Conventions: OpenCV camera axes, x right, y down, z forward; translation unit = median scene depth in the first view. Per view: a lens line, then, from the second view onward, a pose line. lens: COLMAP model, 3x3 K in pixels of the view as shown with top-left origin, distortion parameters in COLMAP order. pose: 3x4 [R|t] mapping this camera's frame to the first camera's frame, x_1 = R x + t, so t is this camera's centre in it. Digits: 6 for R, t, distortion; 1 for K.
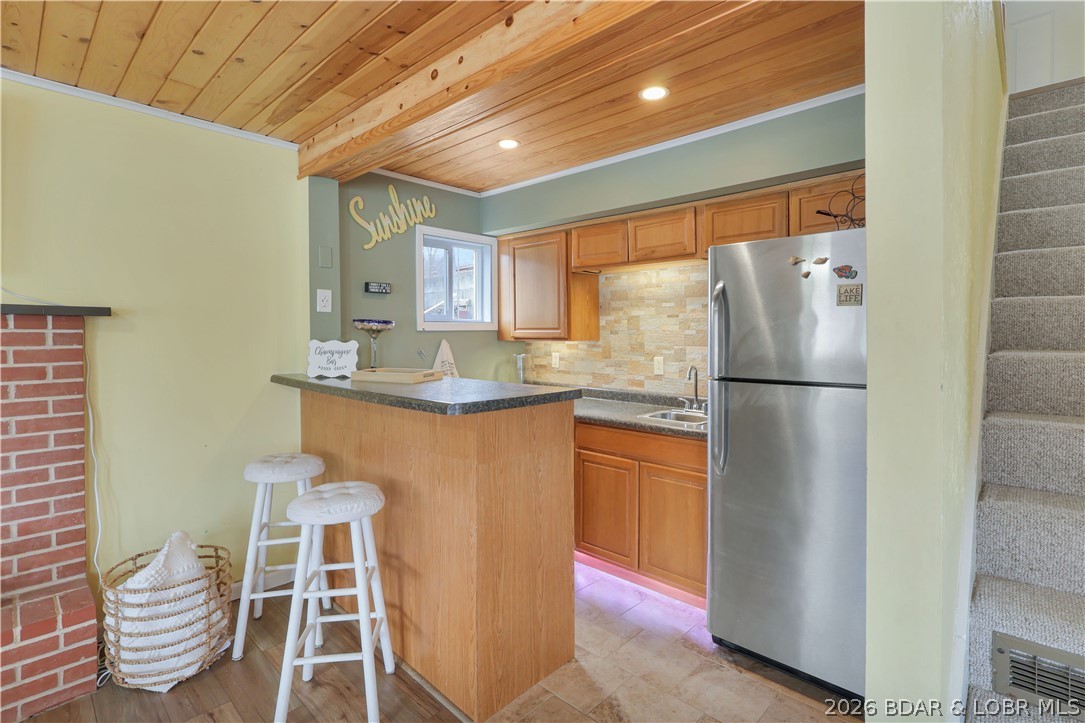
lens RADIAL K [[514.4, 0, 547.9], [0, 514.4, 341.4], [0, 0, 1]] dist [-0.008101, 0.002463]
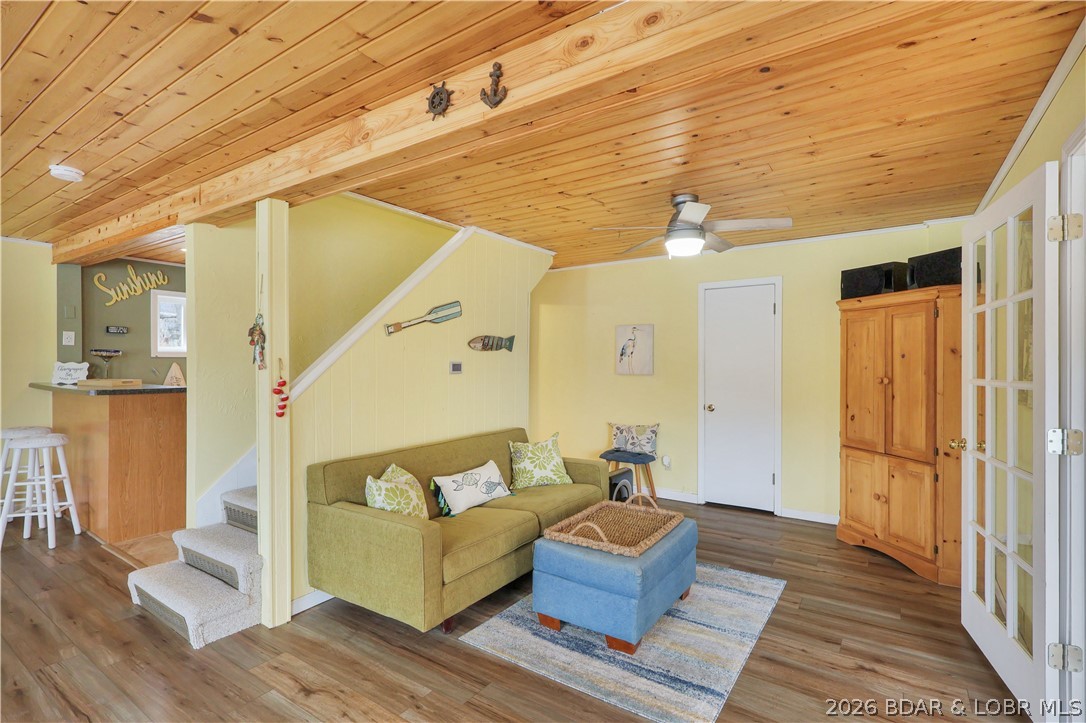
lens RADIAL K [[514.9, 0, 553.6], [0, 514.9, 360.4], [0, 0, 1]] dist [-0.008101, 0.002463]
pose [[0.986548, 0.006148, 0.163358, 0.902126], [-0.003580, 0.999865, -0.016012, 0.013444], [-0.163434, 0.015212, 0.986437, -0.949687]]
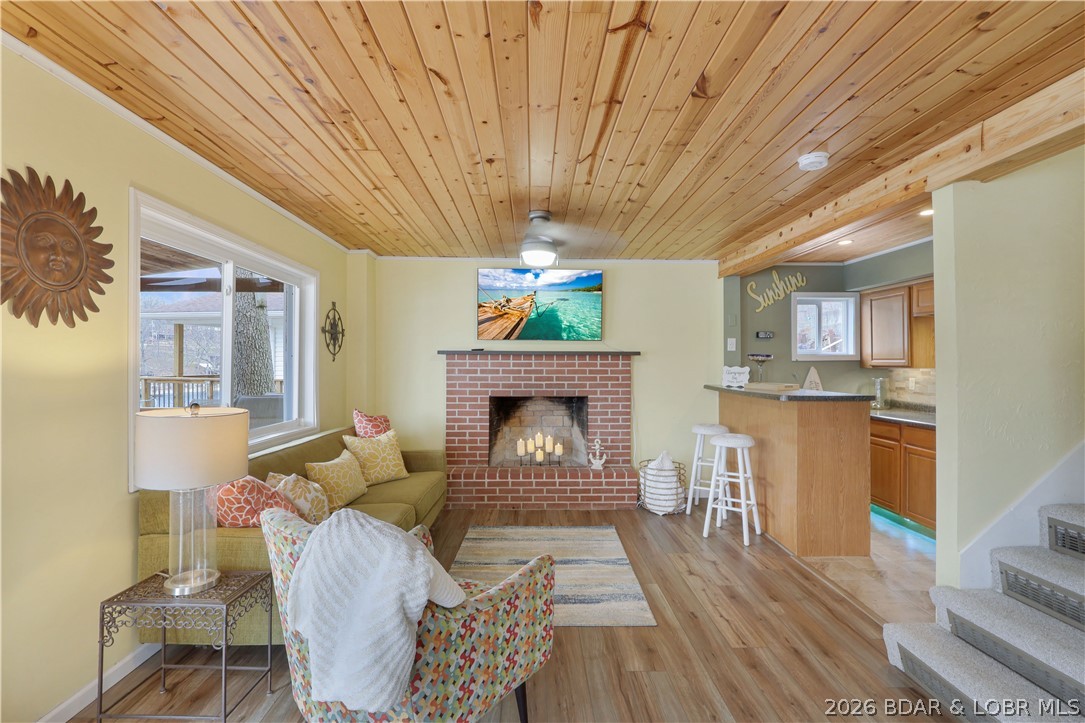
lens RADIAL K [[514.4, 0, 544.0], [0, 514.4, 362.1], [0, 0, 1]] dist [-0.008101, 0.002463]
pose [[0.702804, 0.001730, -0.711382, 0.409456], [-0.012097, 0.999882, -0.009520, 0.008740], [0.711281, 0.015296, 0.702741, -0.781077]]
